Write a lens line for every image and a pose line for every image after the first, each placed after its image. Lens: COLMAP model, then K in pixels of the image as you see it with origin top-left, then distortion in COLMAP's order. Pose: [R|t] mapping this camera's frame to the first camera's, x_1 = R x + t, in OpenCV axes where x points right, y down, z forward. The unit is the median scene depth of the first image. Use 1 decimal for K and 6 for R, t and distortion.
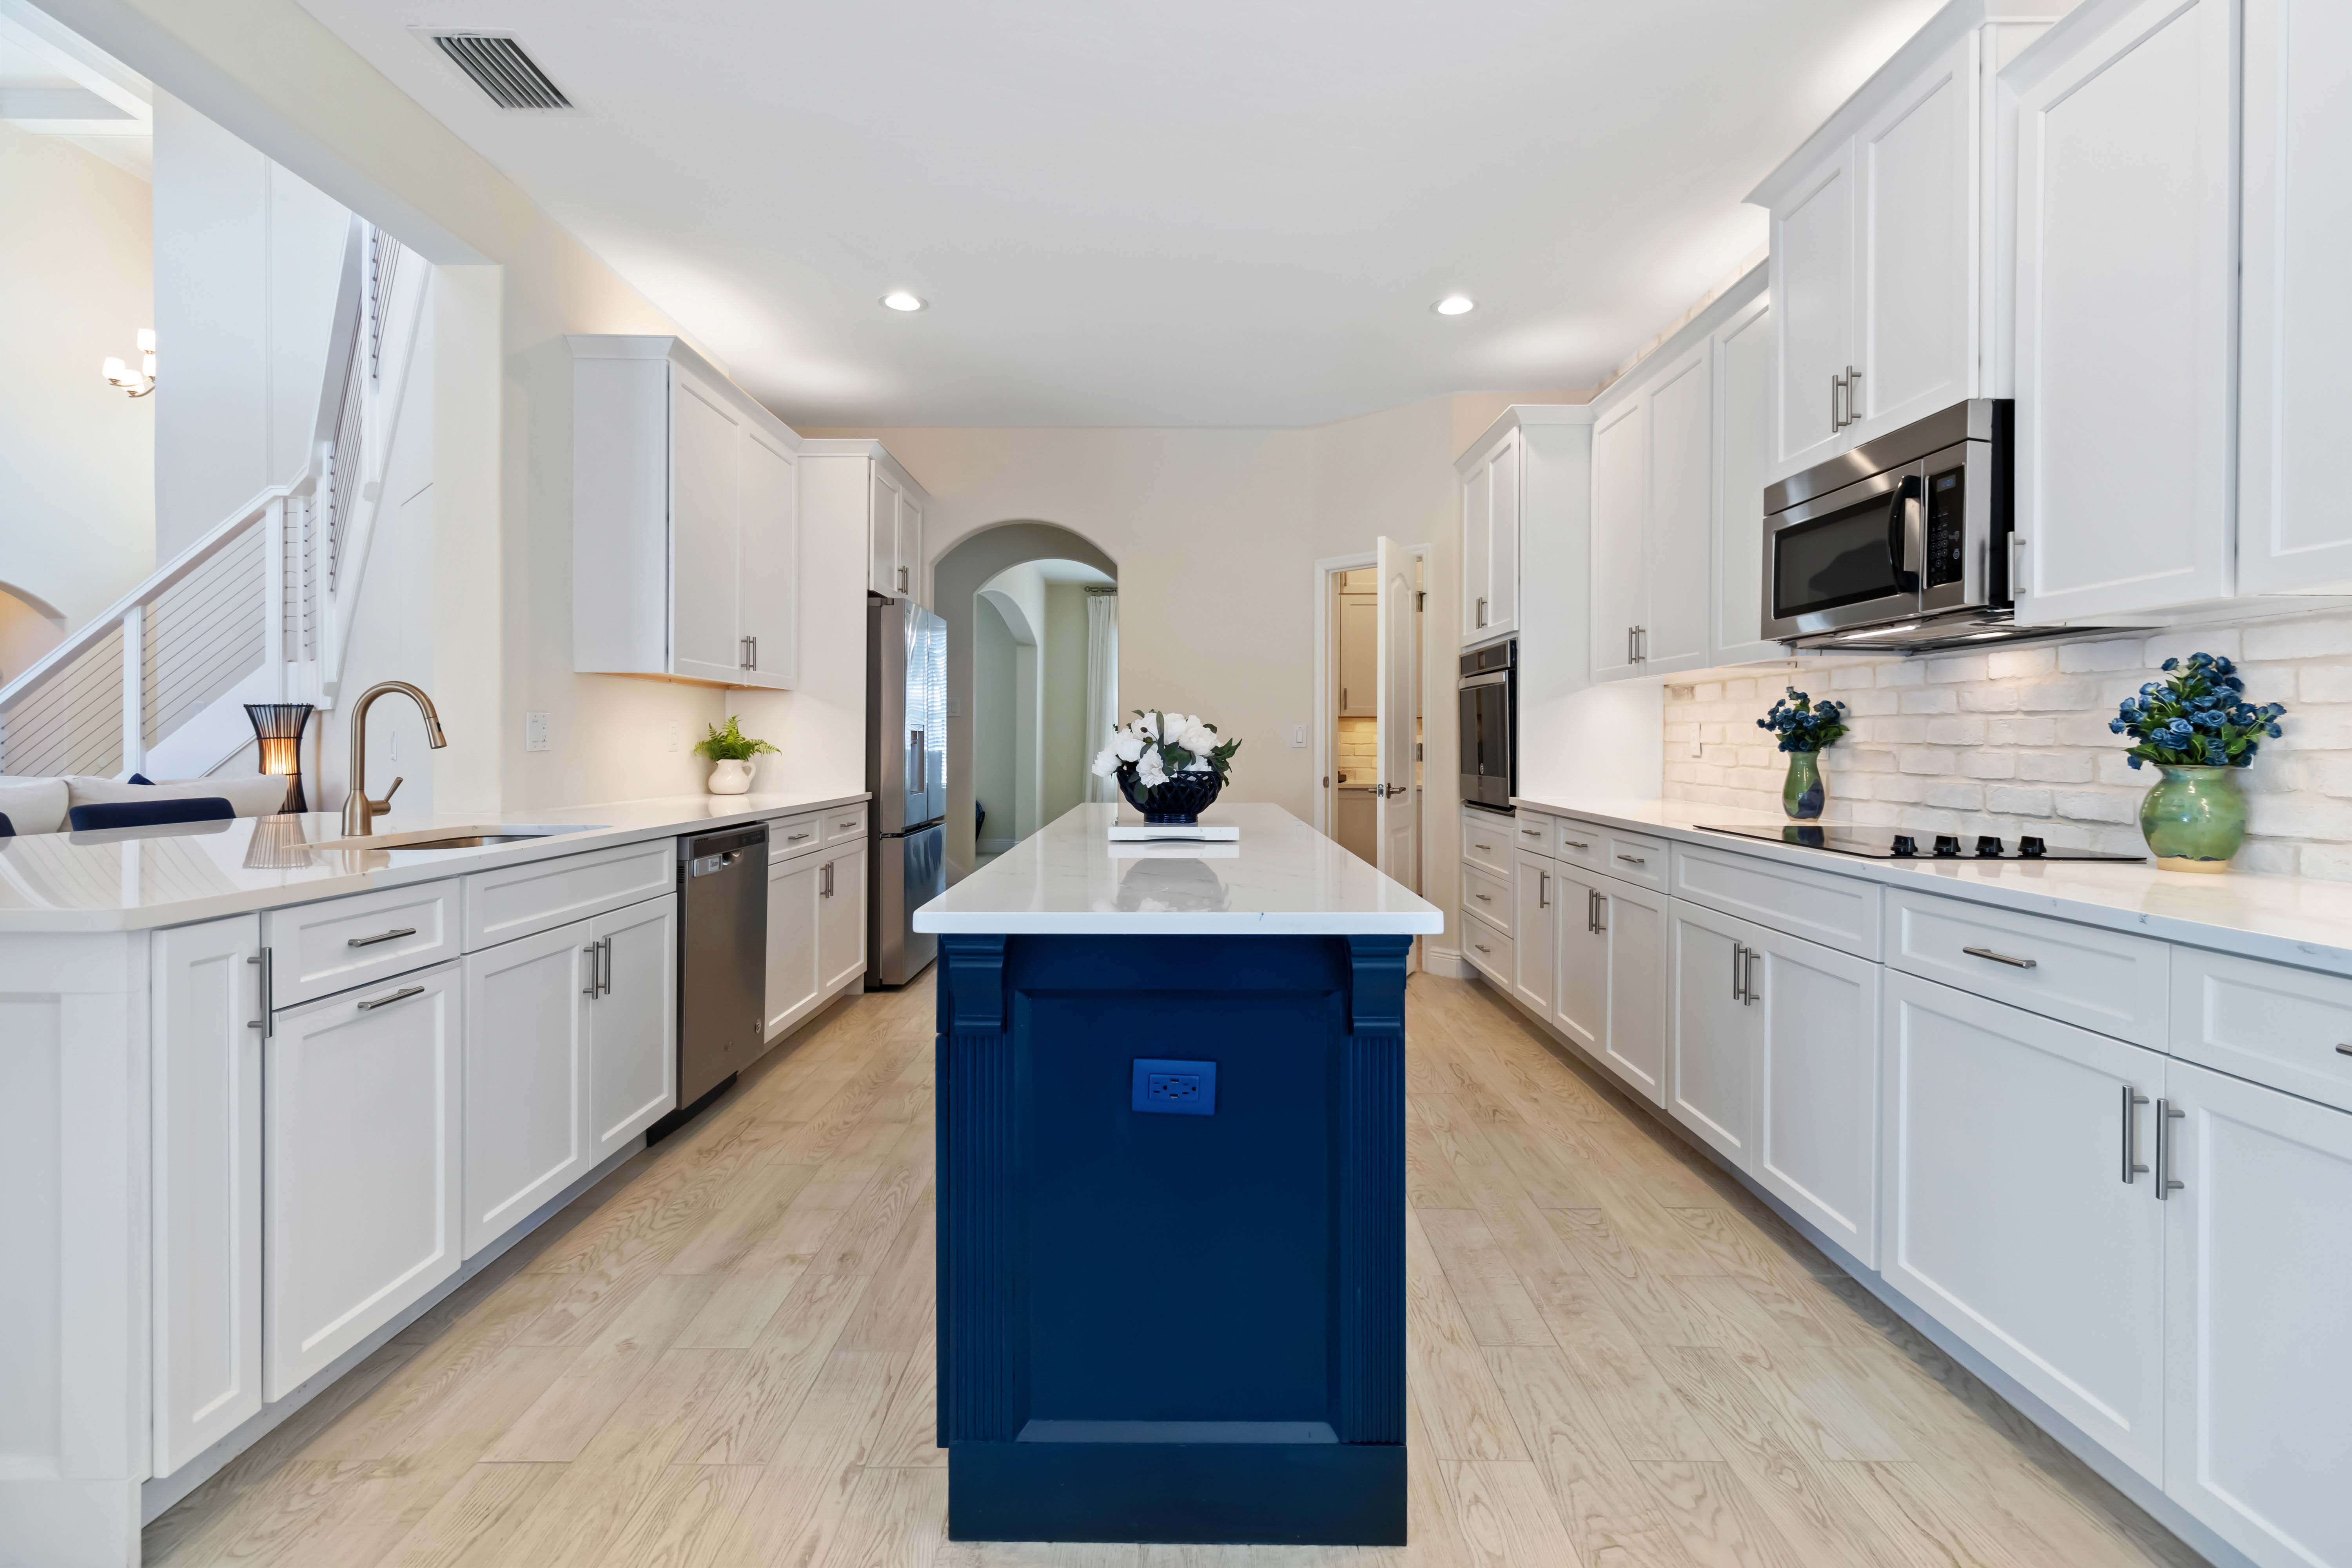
lens RADIAL K [[1084.3, 0, 1184.7], [0, 1084.3, 742.8], [0, 0, 1]] dist [0.000881, 0.000442]
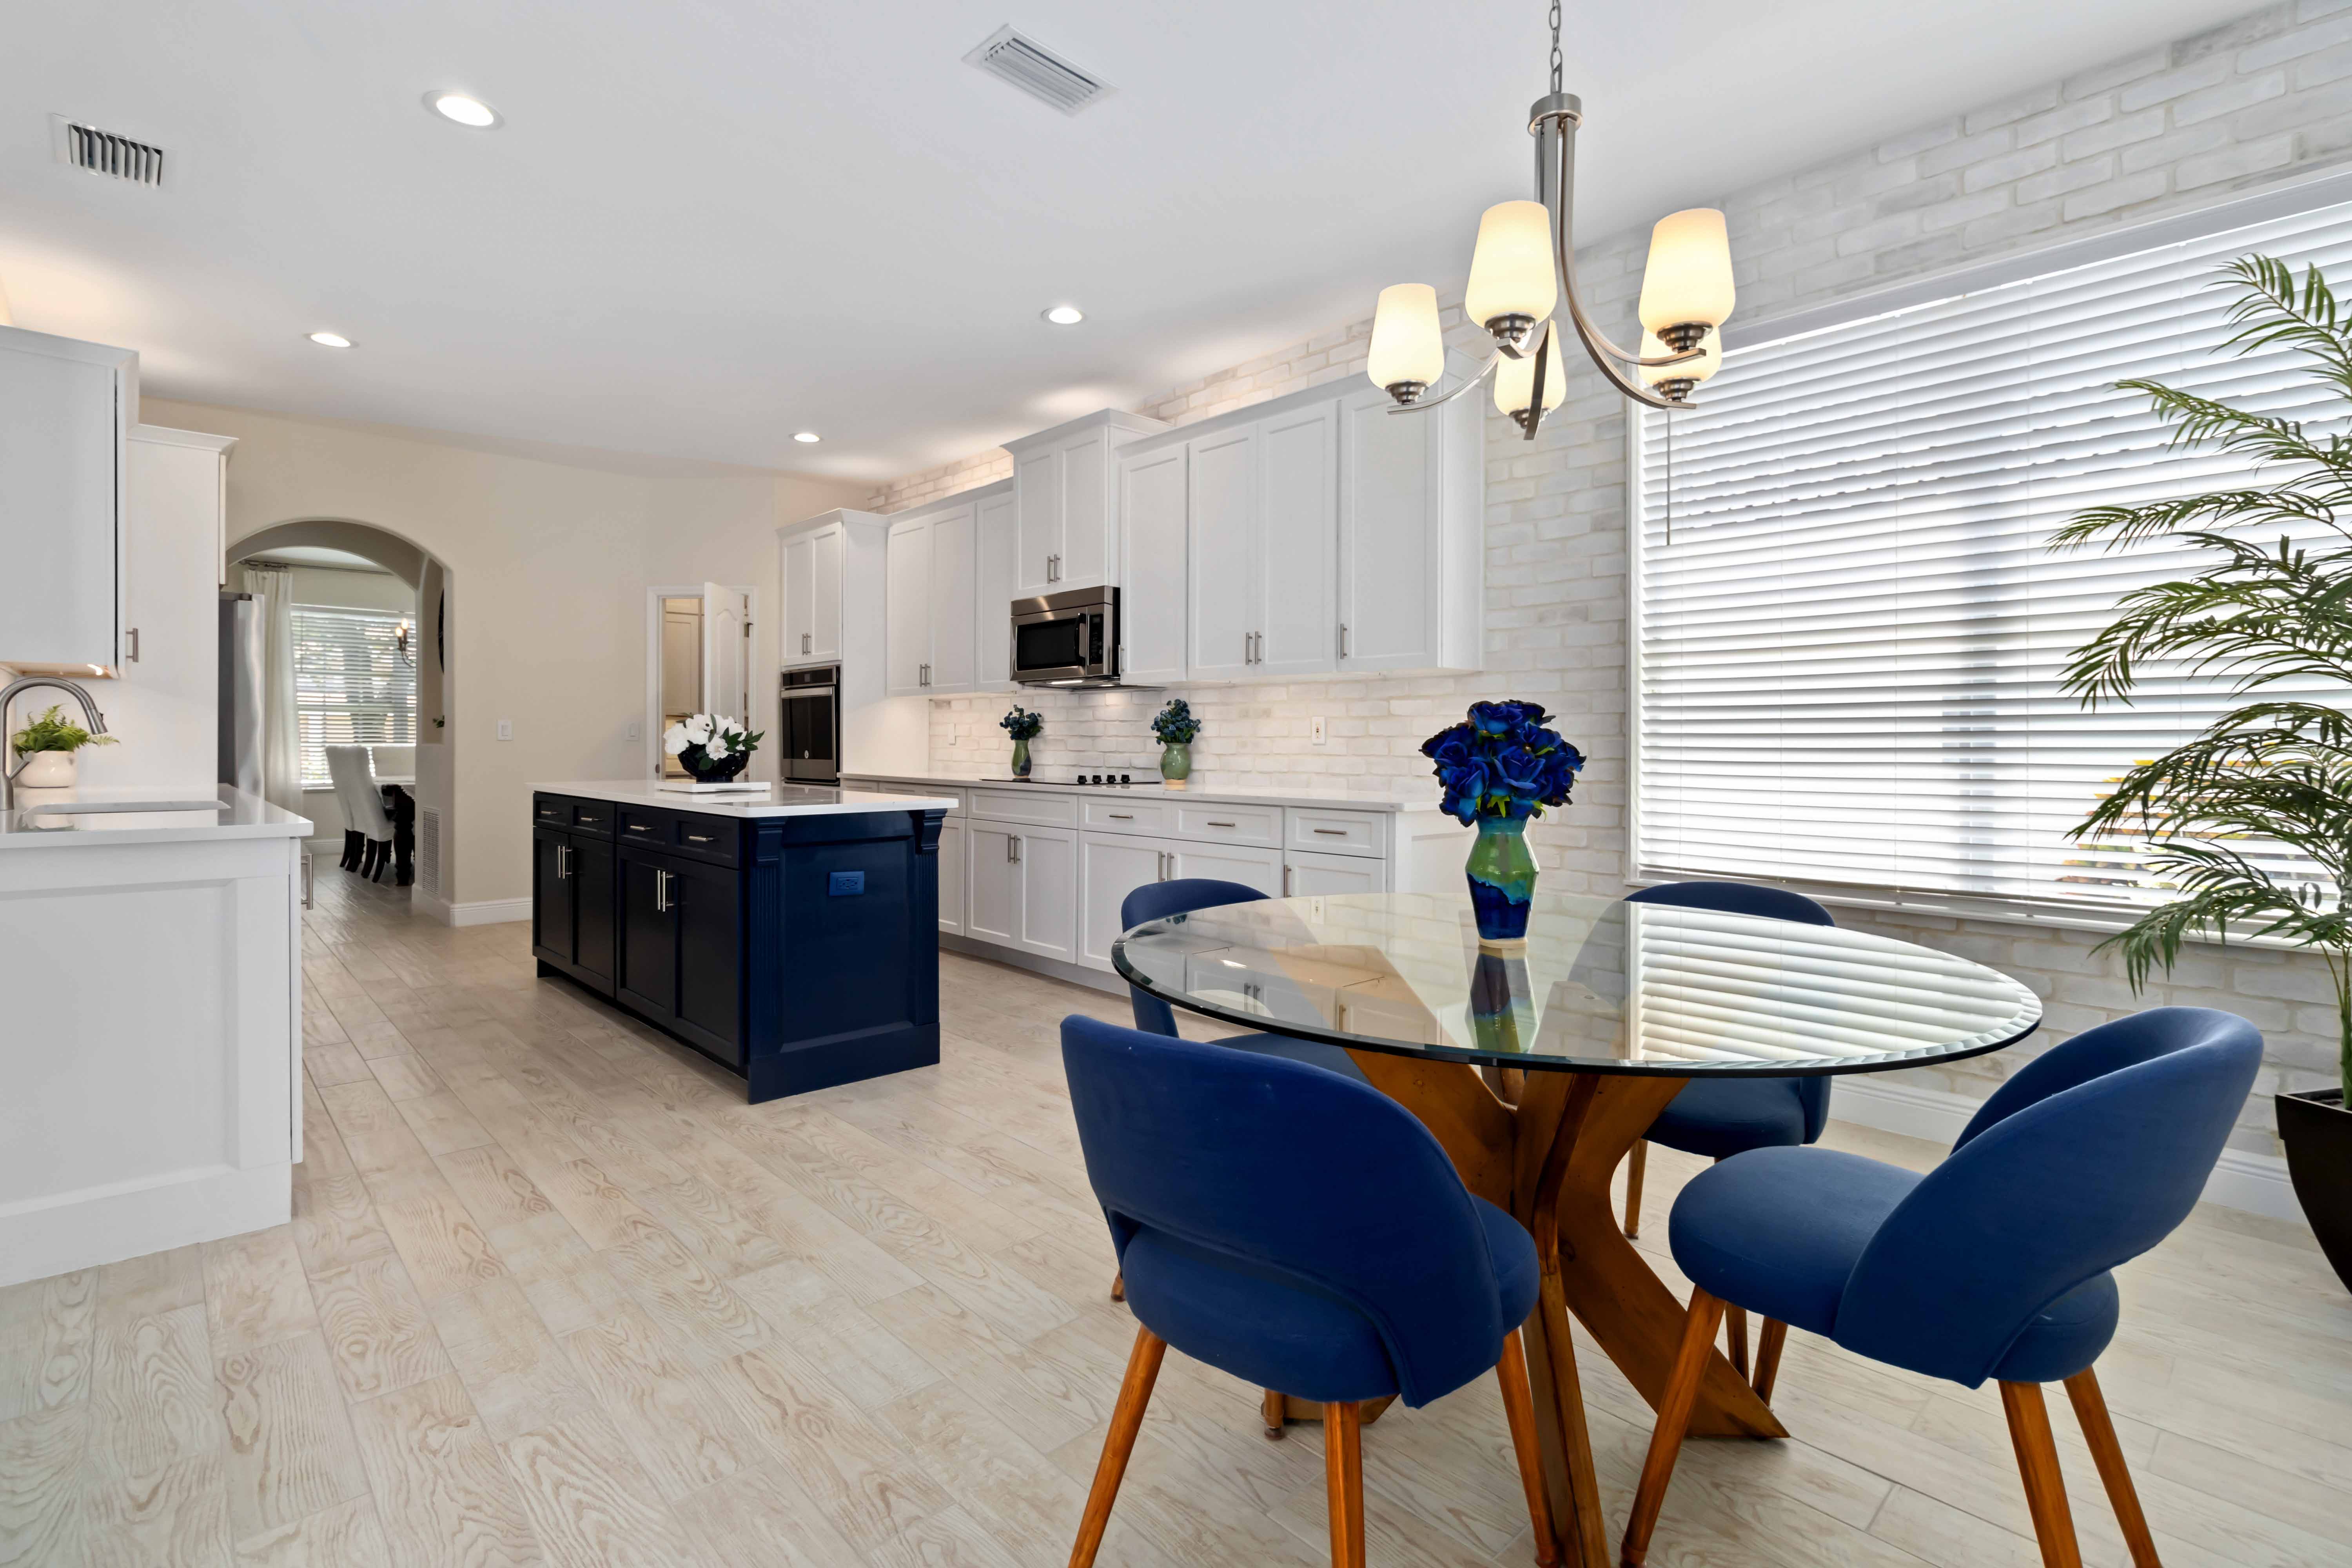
lens RADIAL K [[1079.9, 0, 1178.8], [0, 1079.9, 744.1], [0, 0, 1]] dist [0.001176, 0.000404]
pose [[0.728212, -0.002373, 0.685348, -0.621757], [0.000370, 0.999995, 0.003070, 0.011960], [-0.685352, -0.001982, 0.728209, -0.658523]]
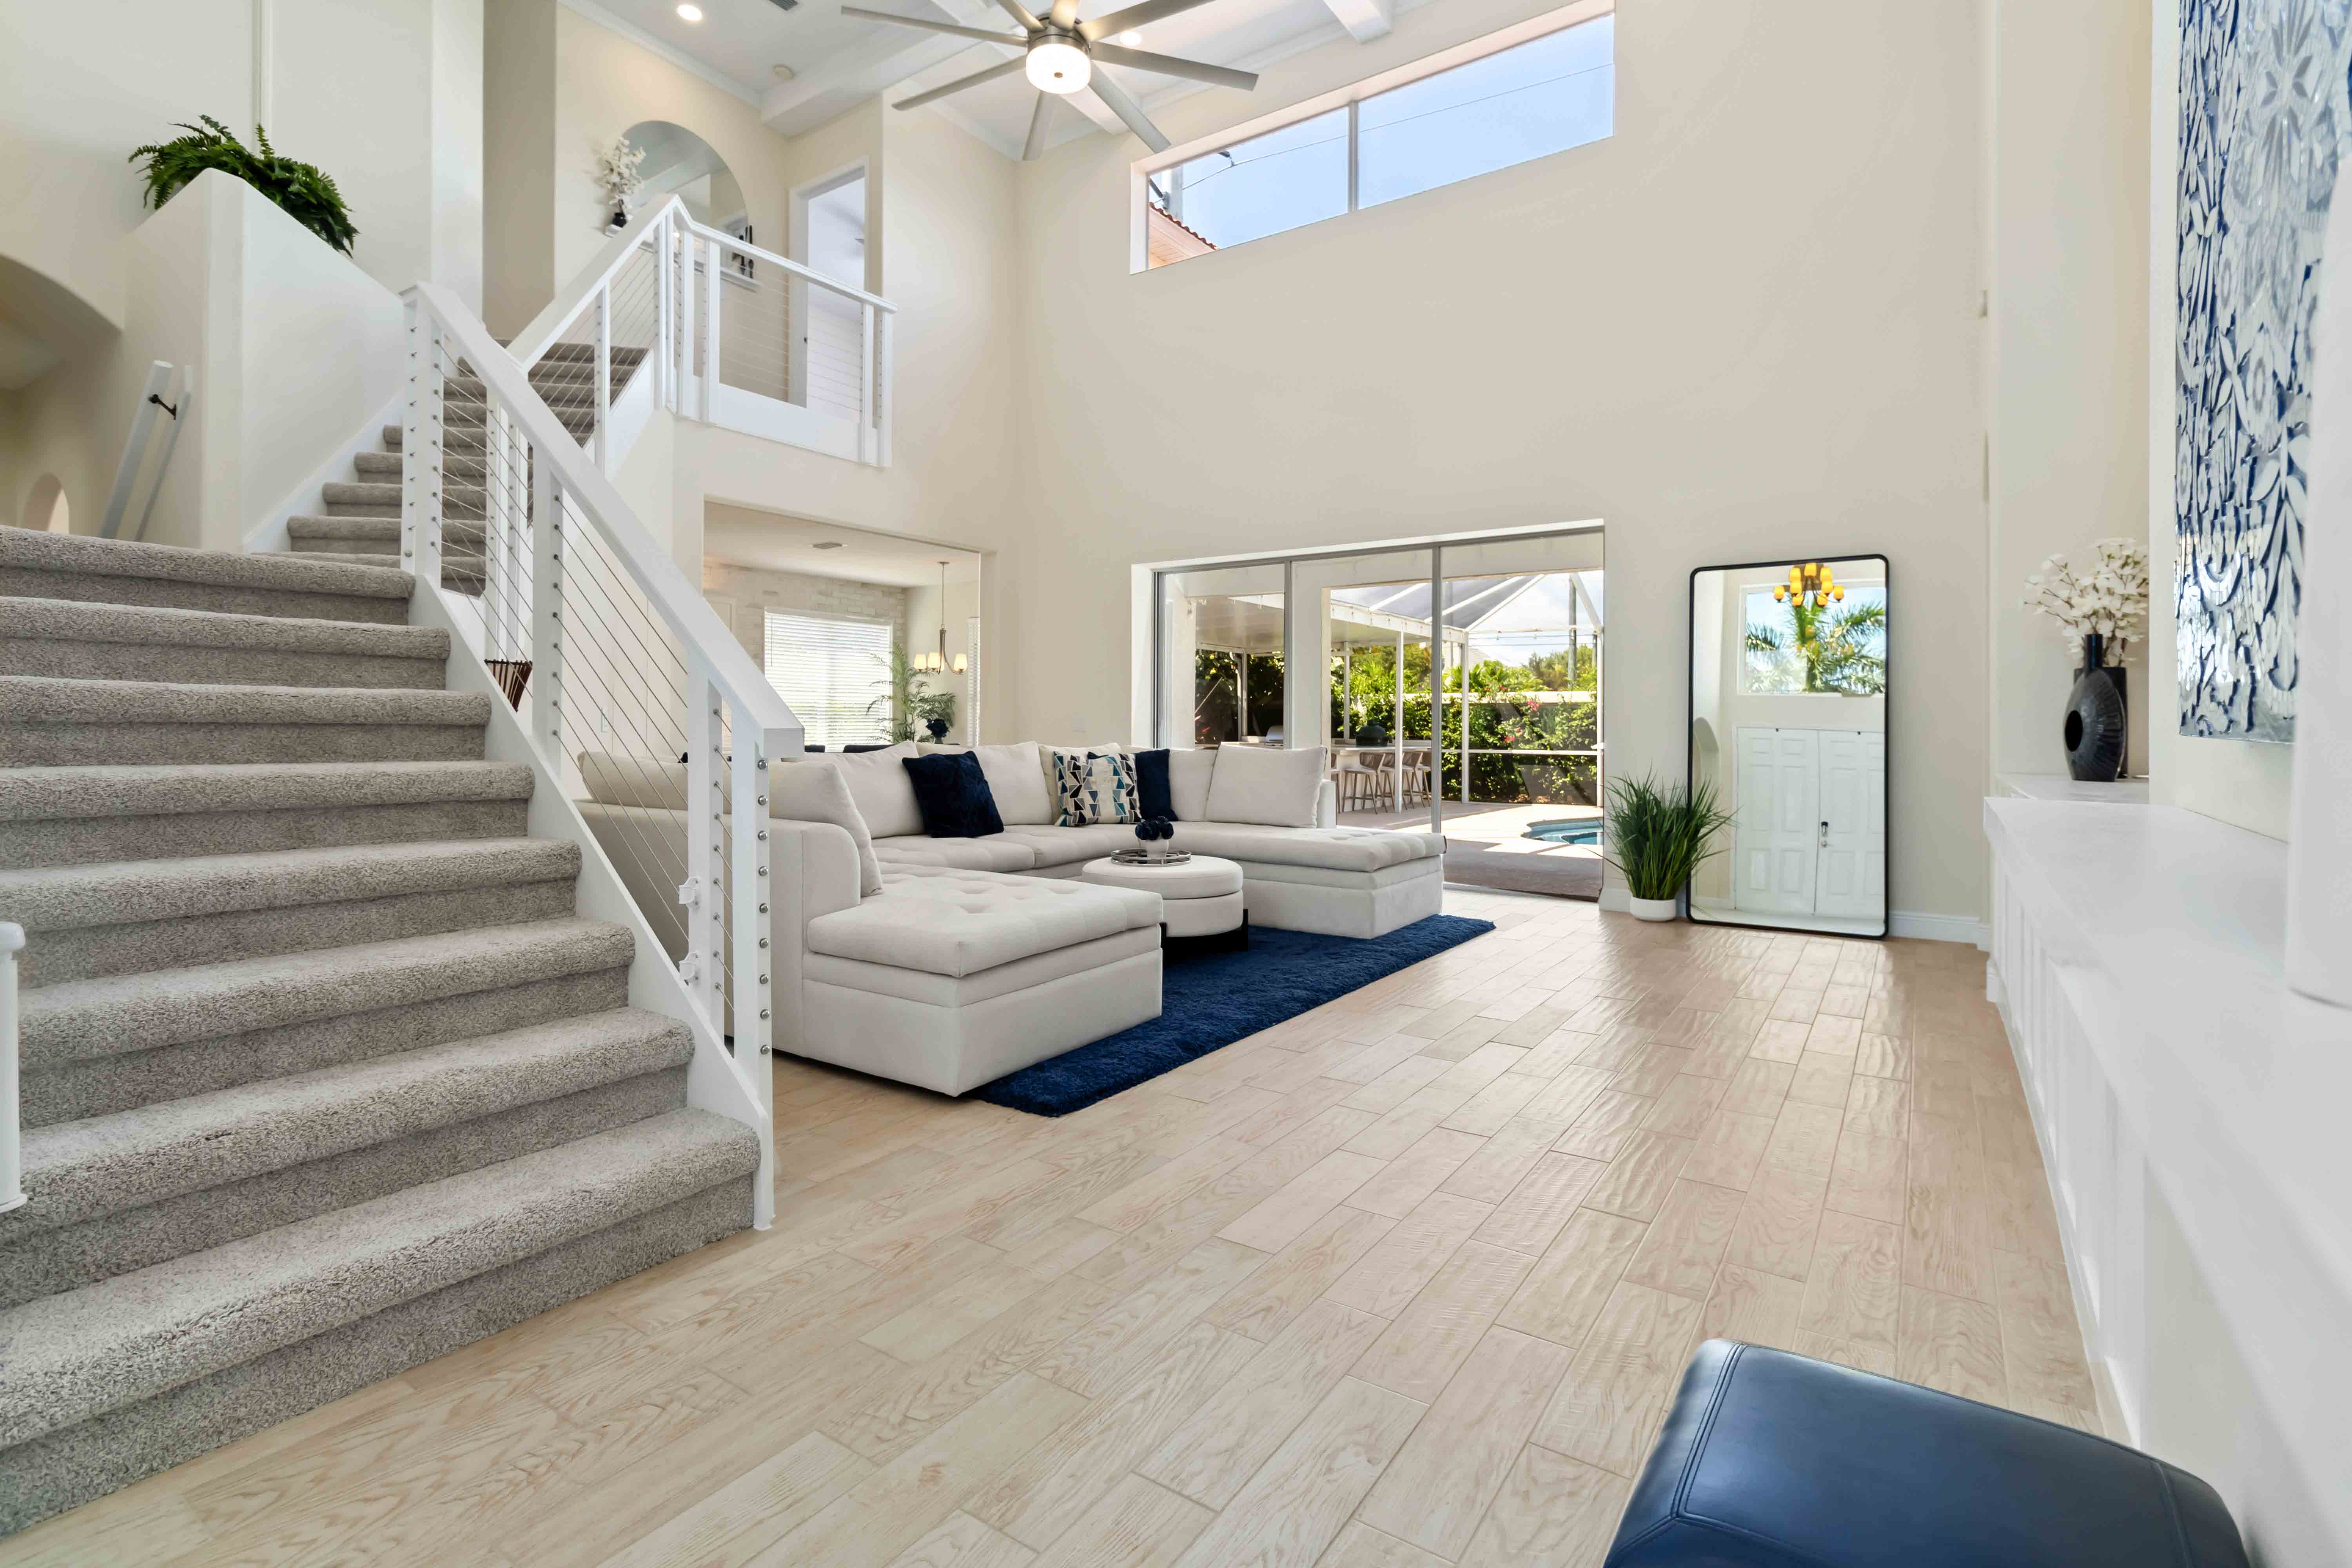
lens RADIAL K [[1095.8, 0, 1187.7], [0, 1095.8, 726.9], [0, 0, 1]] dist [-0.001372, -0.000765]
pose [[-0.825215, -0.007522, 0.564768, -3.361511], [-0.007895, 0.999967, 0.001783, 0.005355], [-0.564763, -0.002987, -0.825248, 2.772969]]
